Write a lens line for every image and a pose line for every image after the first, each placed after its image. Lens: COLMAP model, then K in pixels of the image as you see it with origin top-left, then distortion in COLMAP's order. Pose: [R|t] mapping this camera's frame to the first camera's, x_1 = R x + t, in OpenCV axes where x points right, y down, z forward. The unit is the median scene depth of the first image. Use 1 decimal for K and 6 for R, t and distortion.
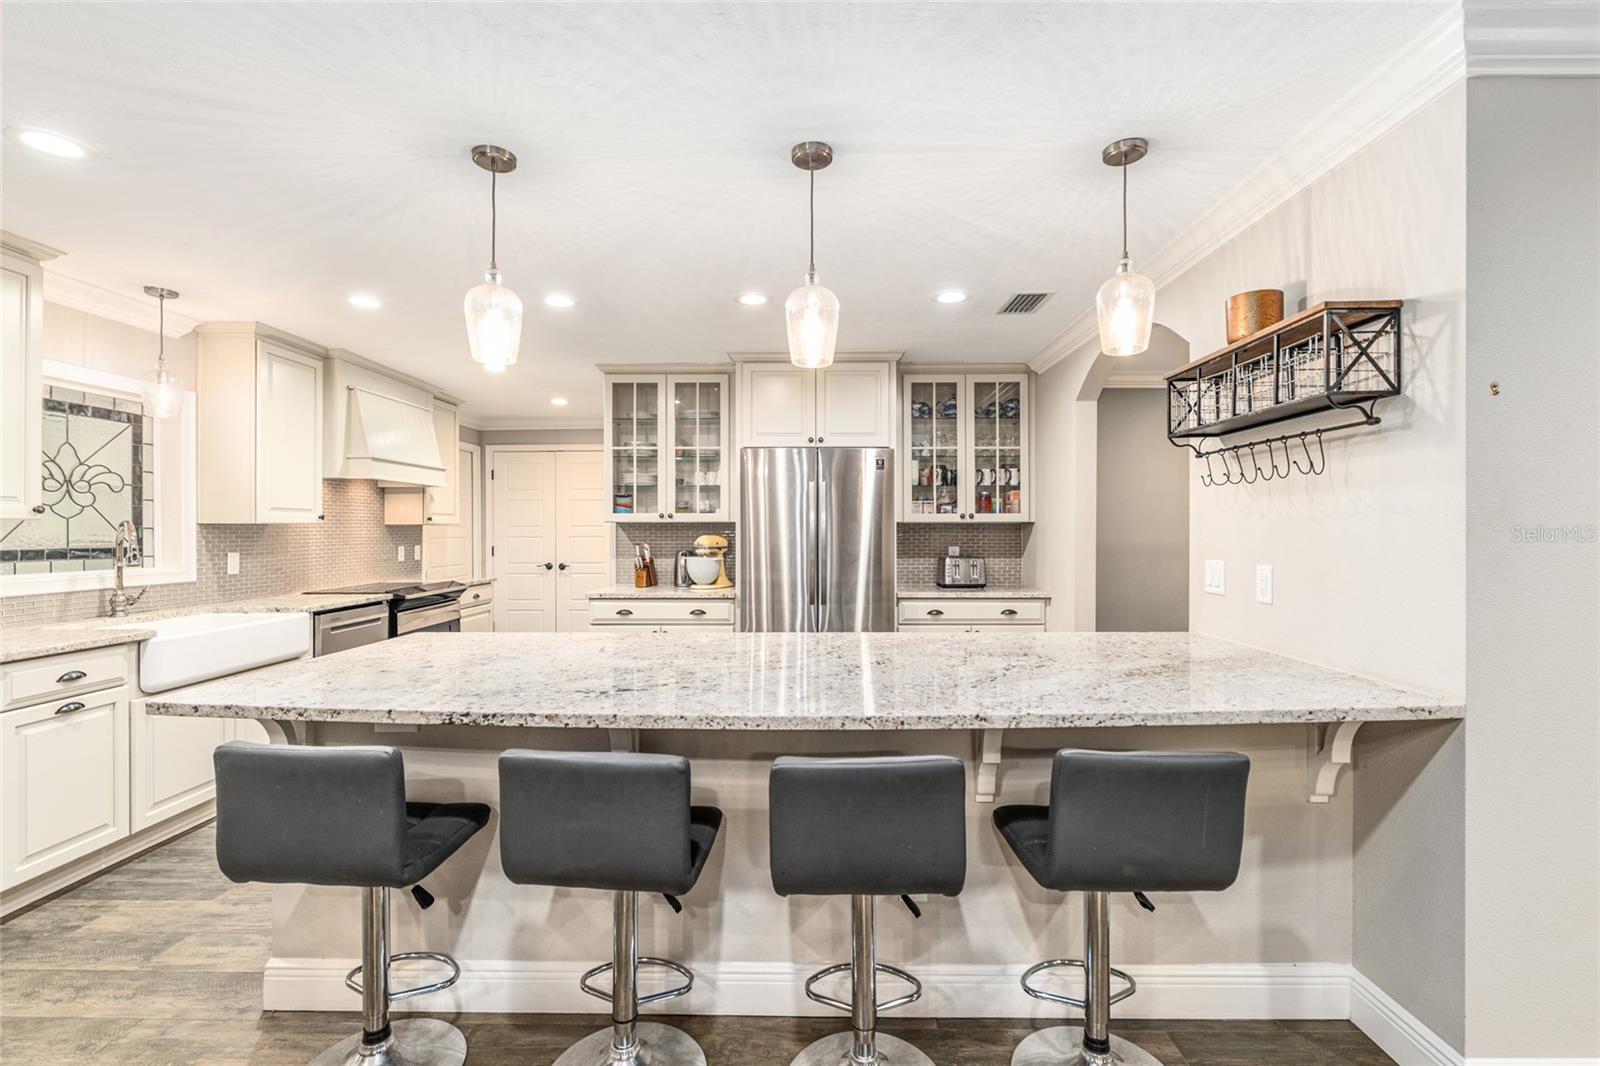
lens RADIAL K [[706.8, 0, 811.6], [0, 706.8, 528.7], [0, 0, 1]] dist [-0.005110, 0.001087]
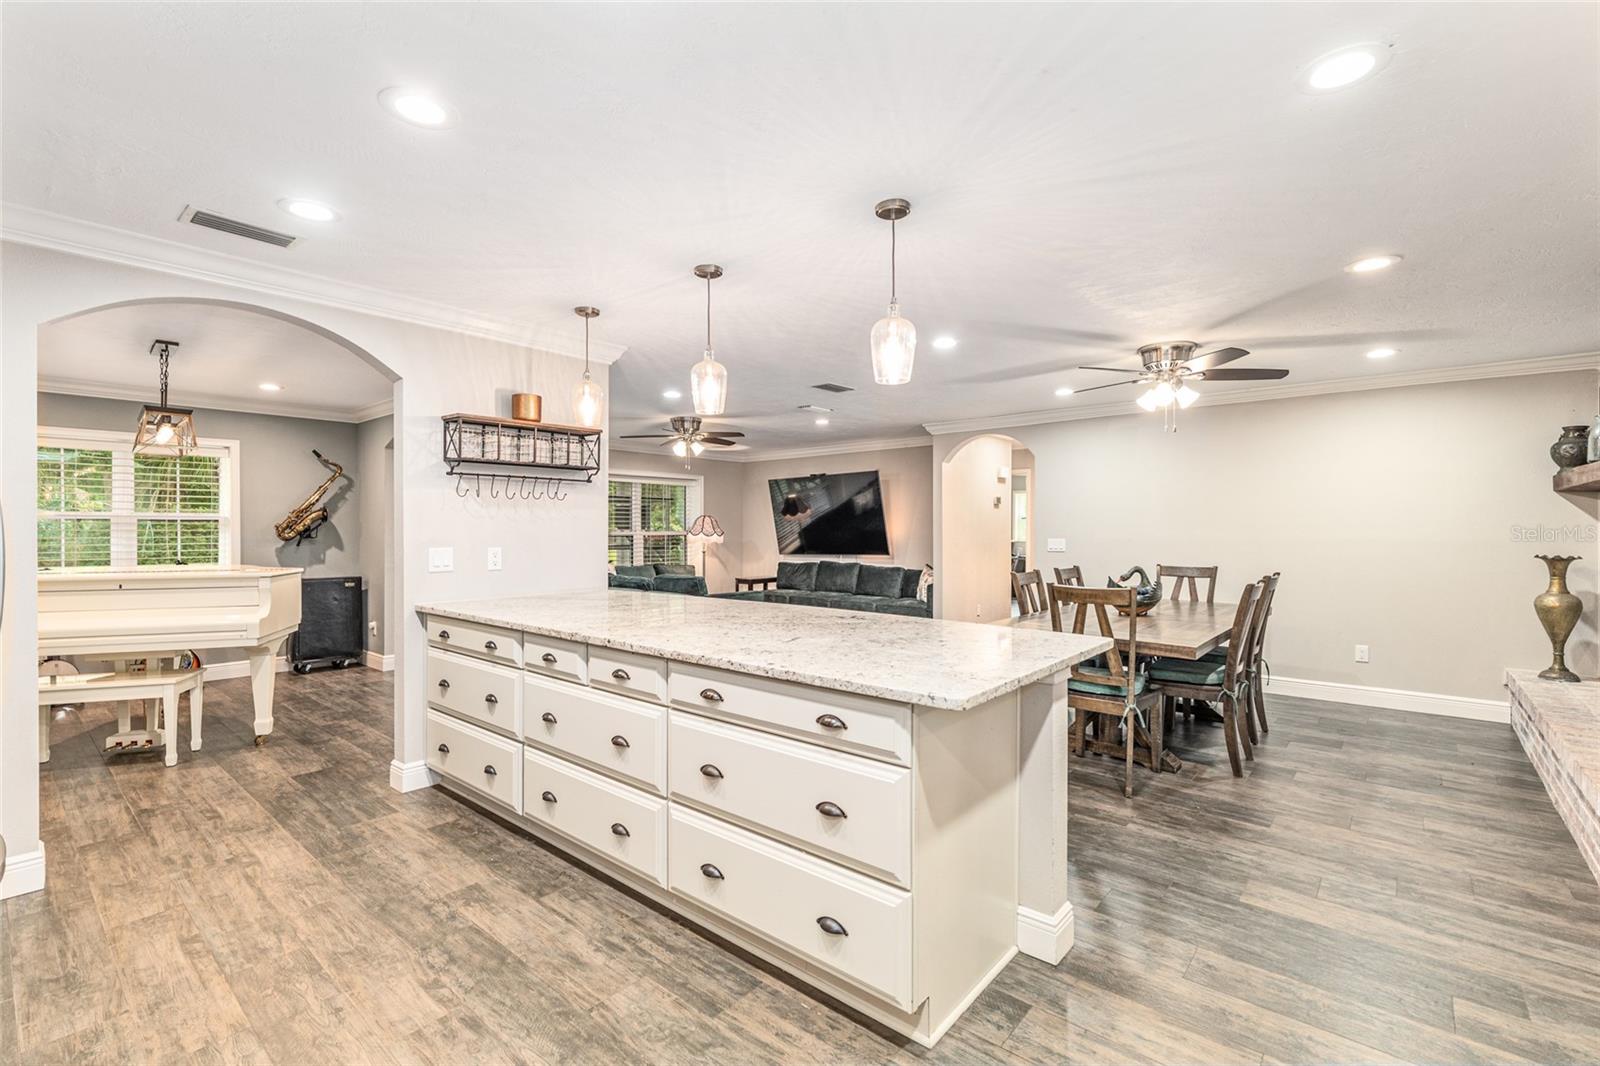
lens RADIAL K [[706.8, 0, 789.1], [0, 706.8, 532.4], [0, 0, 1]] dist [-0.005110, 0.001087]
pose [[-0.763929, -0.003447, 0.645291, -0.511238], [0.000998, 0.999978, 0.006523, 0.002834], [-0.645300, 0.005627, -0.763909, 0.957680]]
